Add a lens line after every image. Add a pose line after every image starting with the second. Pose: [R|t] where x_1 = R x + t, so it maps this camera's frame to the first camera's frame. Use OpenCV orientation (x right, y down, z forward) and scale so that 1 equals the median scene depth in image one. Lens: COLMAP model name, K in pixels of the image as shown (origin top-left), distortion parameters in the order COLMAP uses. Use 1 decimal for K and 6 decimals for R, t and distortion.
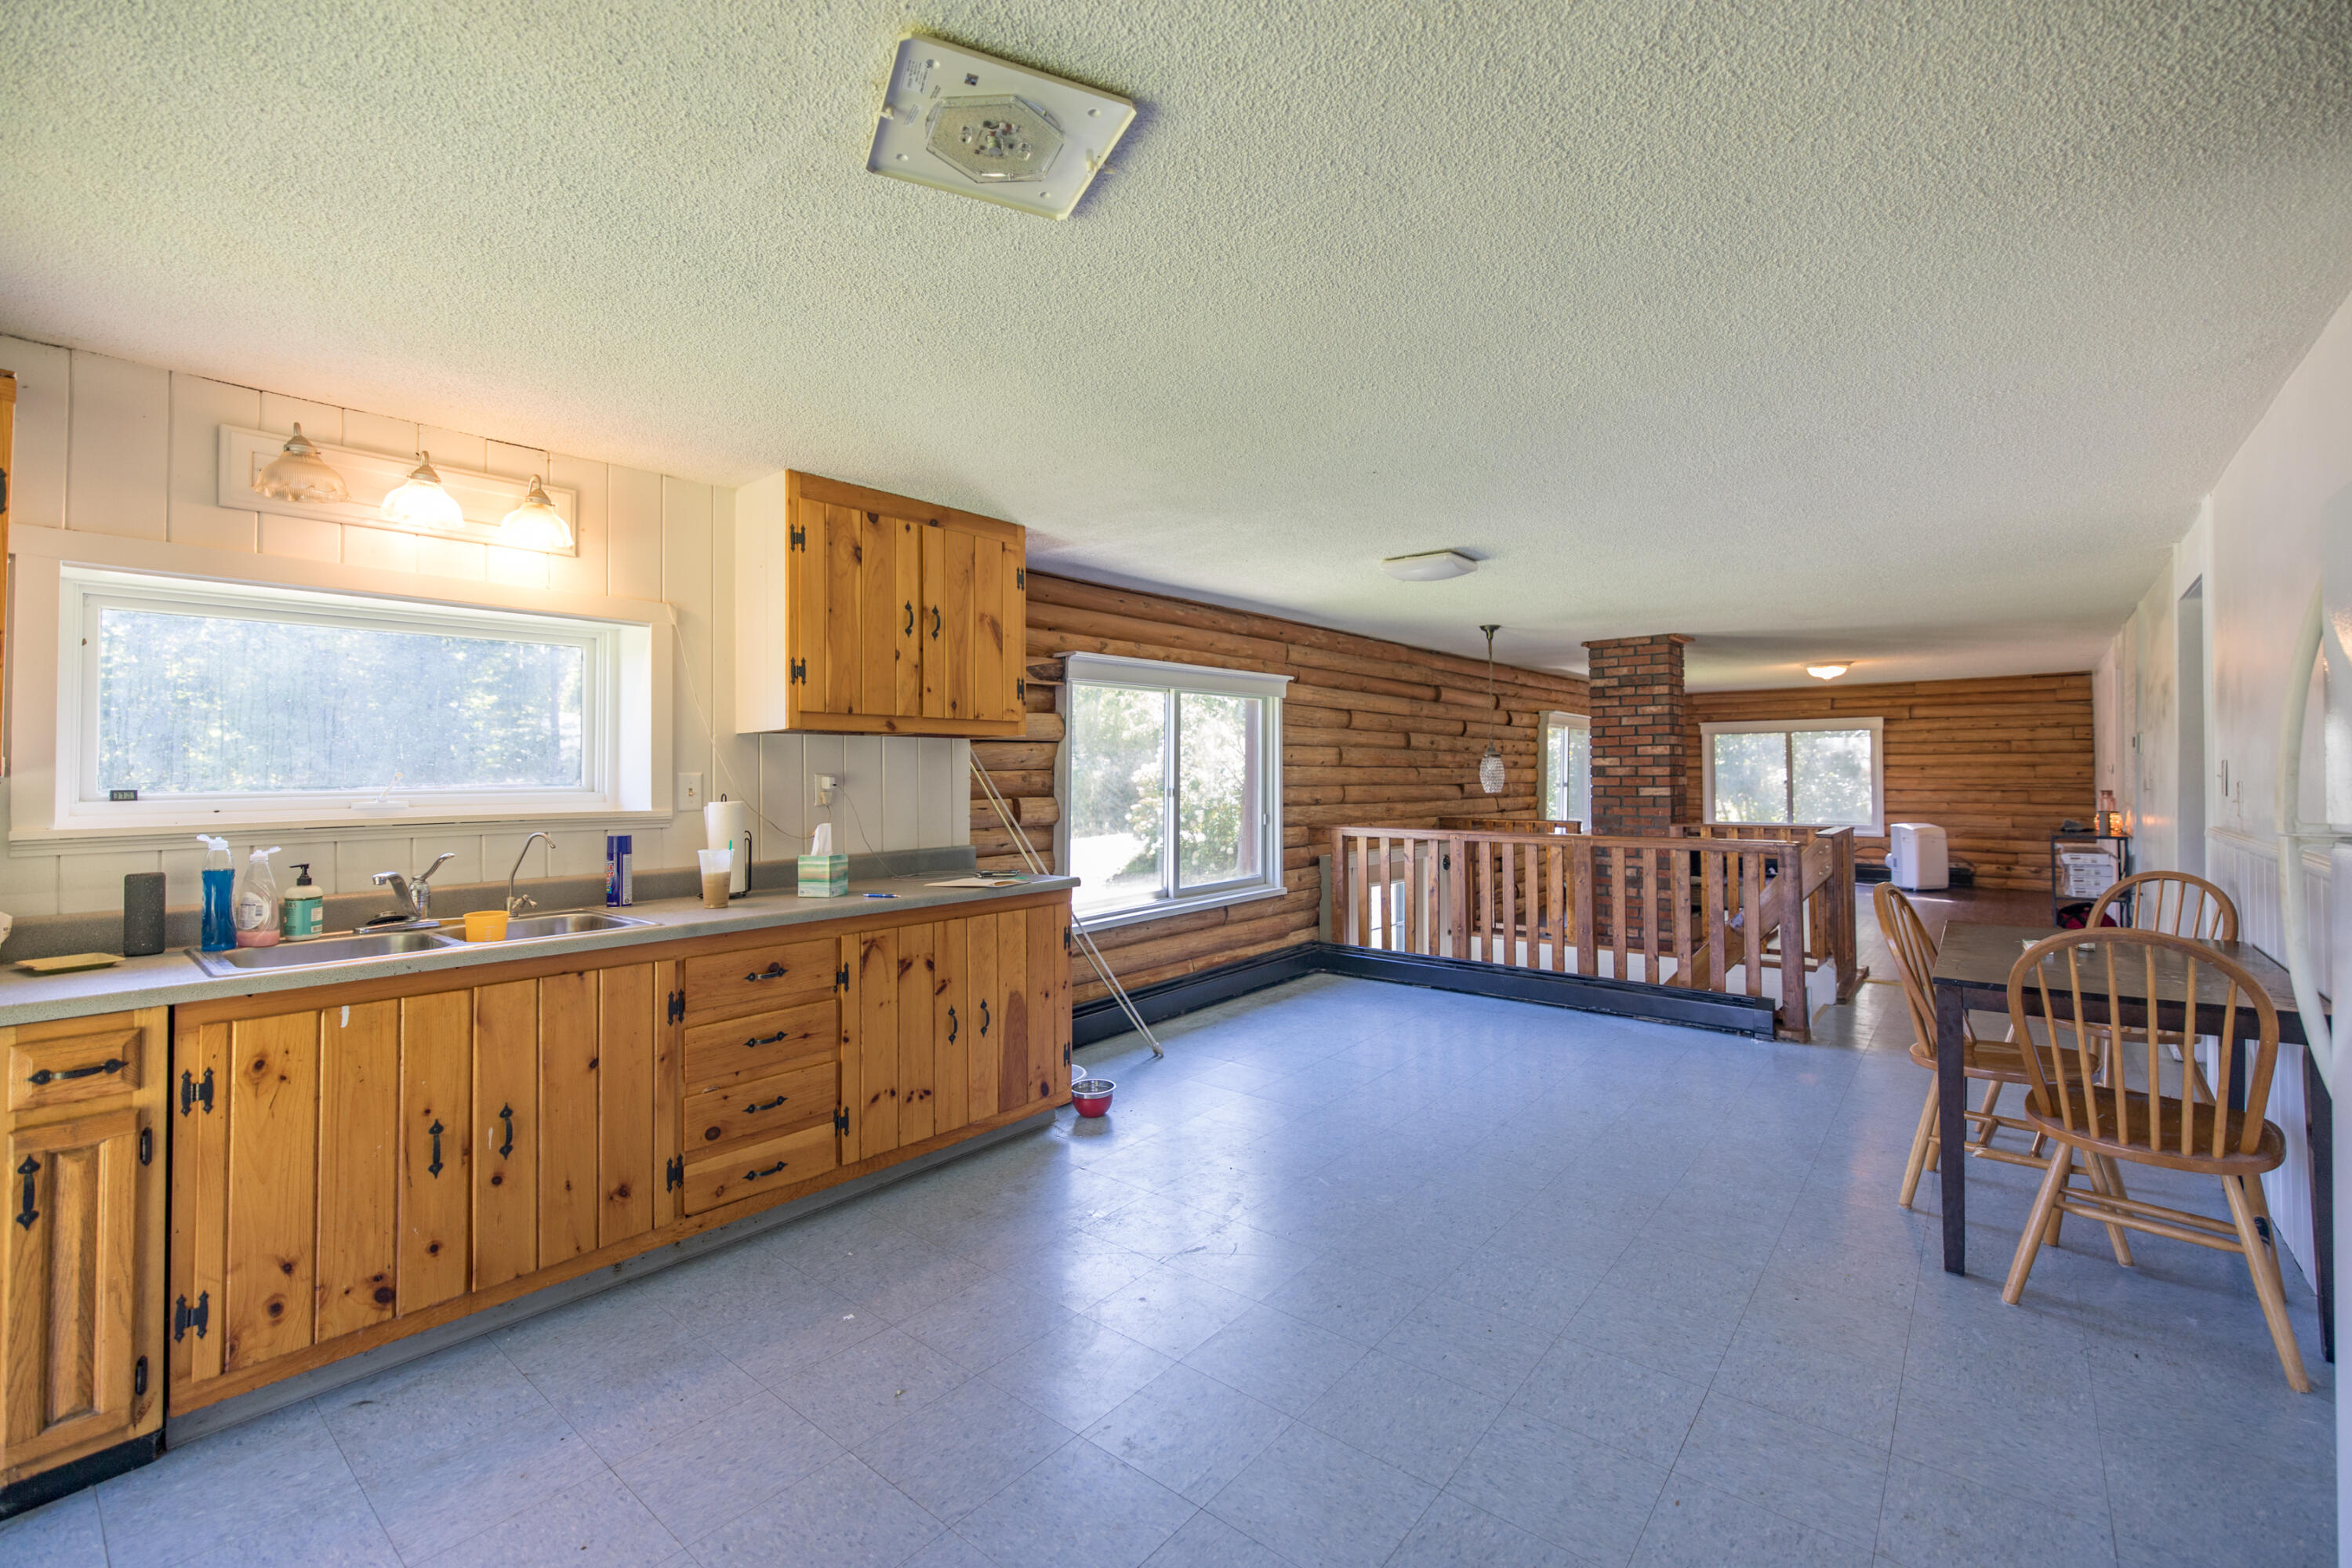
lens RADIAL K [[999.7, 0, 1157.5], [0, 999.7, 753.5], [0, 0, 1]] dist [0.001952, -0.001029]
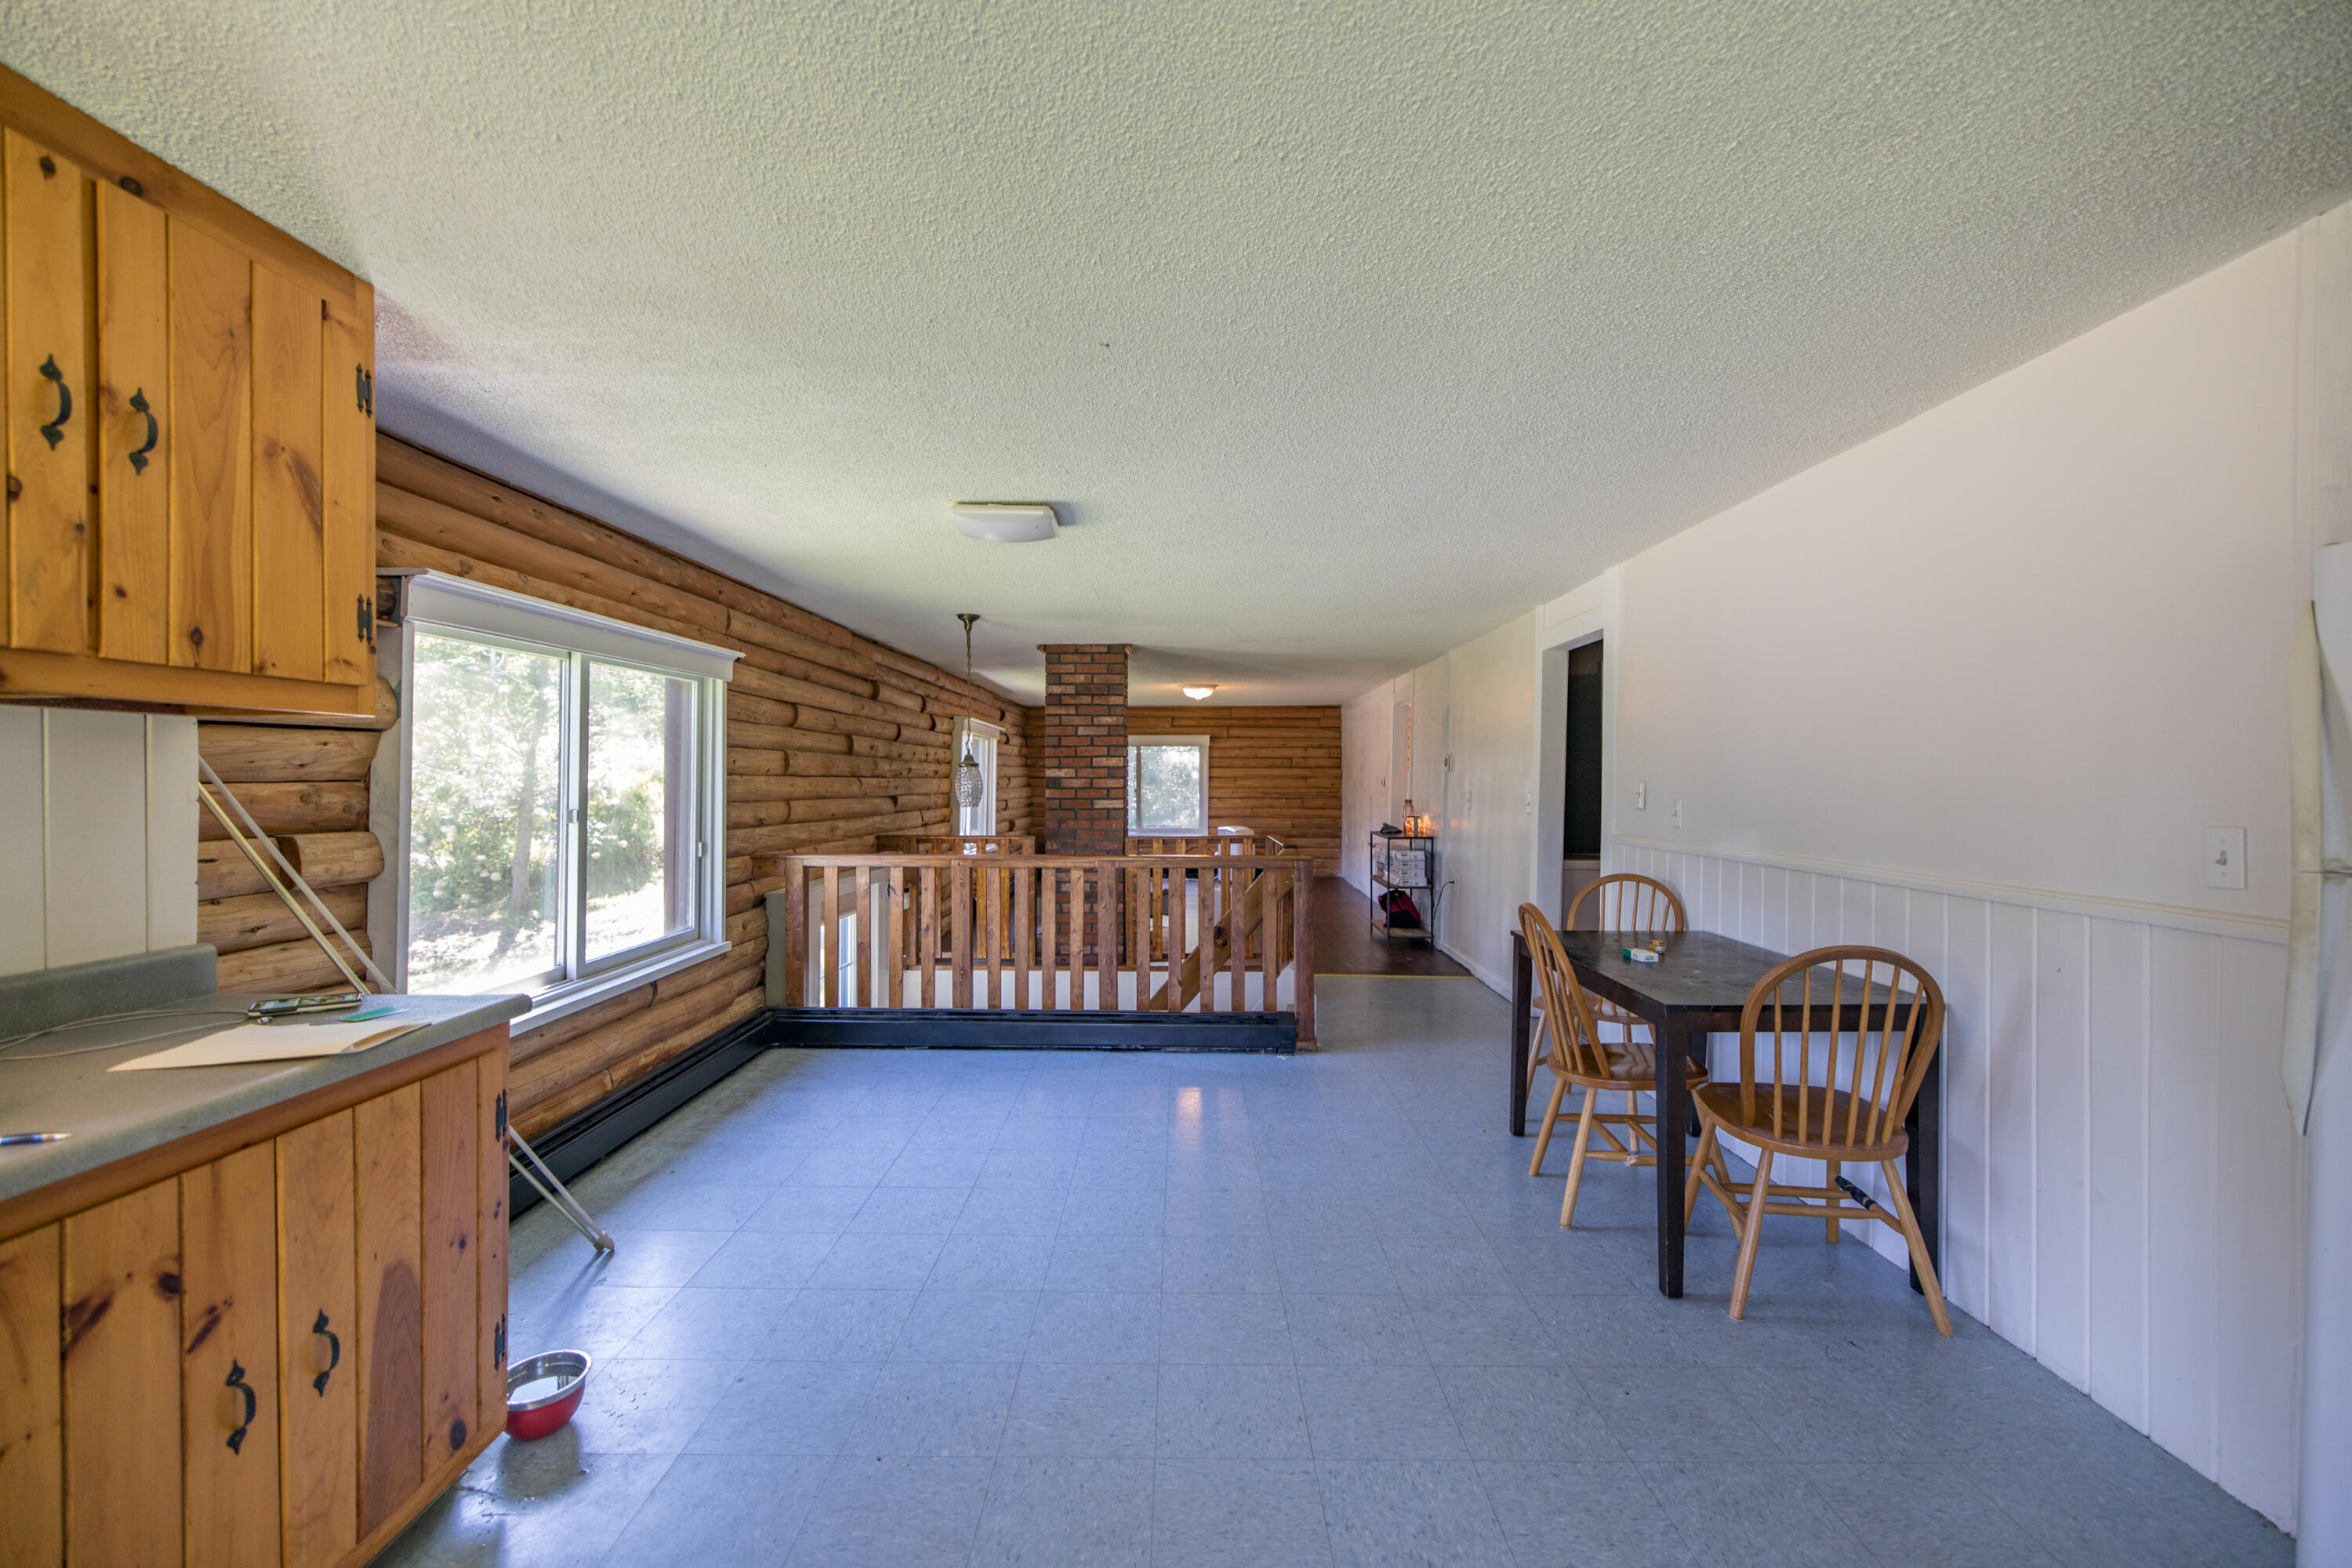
lens RADIAL K [[999.7, 0, 1174.6], [0, 999.7, 784.6], [0, 0, 1]] dist [0.001952, -0.001029]
pose [[0.765534, 0.002370, 0.643392, -0.110149], [-0.018798, 0.999649, 0.018684, -0.000359], [-0.643121, -0.026398, 0.765309, 0.276933]]
